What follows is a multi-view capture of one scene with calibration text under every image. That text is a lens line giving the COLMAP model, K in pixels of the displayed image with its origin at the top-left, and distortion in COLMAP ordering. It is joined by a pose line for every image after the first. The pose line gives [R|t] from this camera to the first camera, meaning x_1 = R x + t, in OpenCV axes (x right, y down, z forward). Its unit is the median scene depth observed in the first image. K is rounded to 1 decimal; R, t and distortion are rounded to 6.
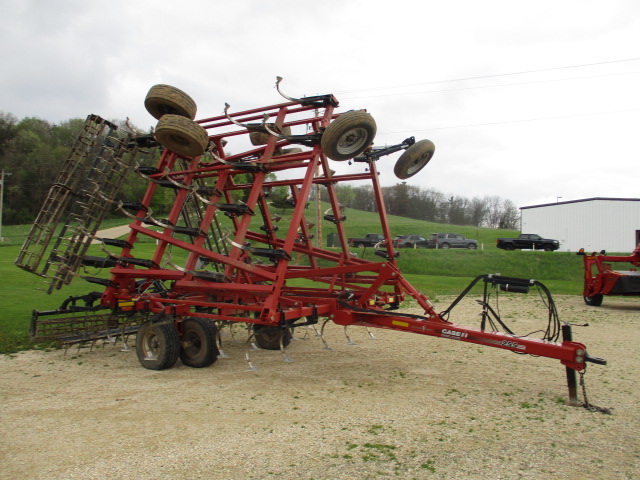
lens RADIAL K [[533.0, 0, 317.4], [0, 533.0, 230.0], [0, 0, 1]] dist [-0.028143, 0.007105]
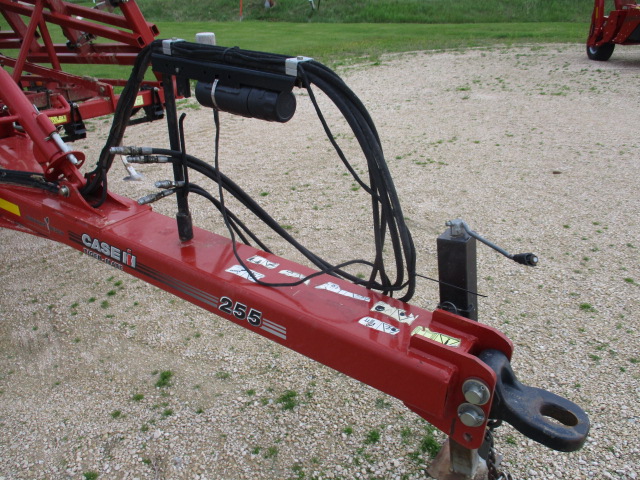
lens RADIAL K [[538.1, 0, 320.0], [0, 538.1, 240.0], [0, 0, 1]] dist [-0.064681, 0.055223]
pose [[0.998118, -0.060797, -0.007963, 0.325672], [0.057950, 0.892898, 0.446514, 0.050938], [-0.020037, -0.446135, 0.894741, 0.618075]]
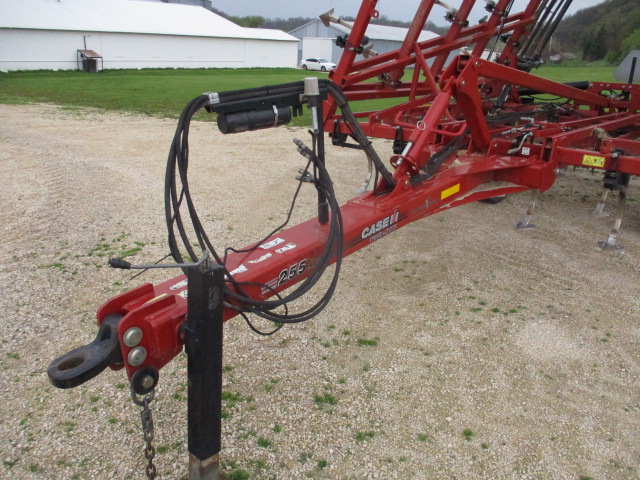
lens RADIAL K [[533.0, 0, 317.4], [0, 533.0, 230.0], [0, 0, 1]] dist [-0.028143, 0.007105]
pose [[-0.105237, 0.304607, -0.946647, 0.588118], [0.021824, 0.952411, 0.304035, 0.056336], [0.994208, 0.011336, -0.106877, 0.873438]]
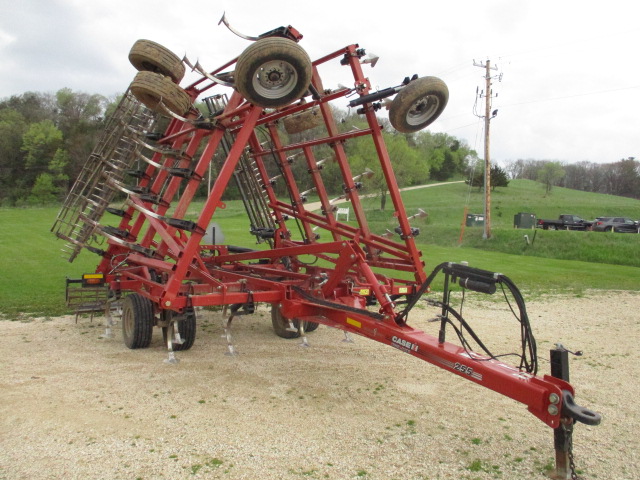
lens RADIAL K [[533.0, 0, 317.4], [0, 533.0, 230.0], [0, 0, 1]] dist [-0.028143, 0.007105]
pose [[0.929221, 0.024903, -0.368684, 0.346330], [-0.010962, 0.999145, 0.039858, 0.014861], [0.369362, -0.032995, 0.928700, 0.261597]]
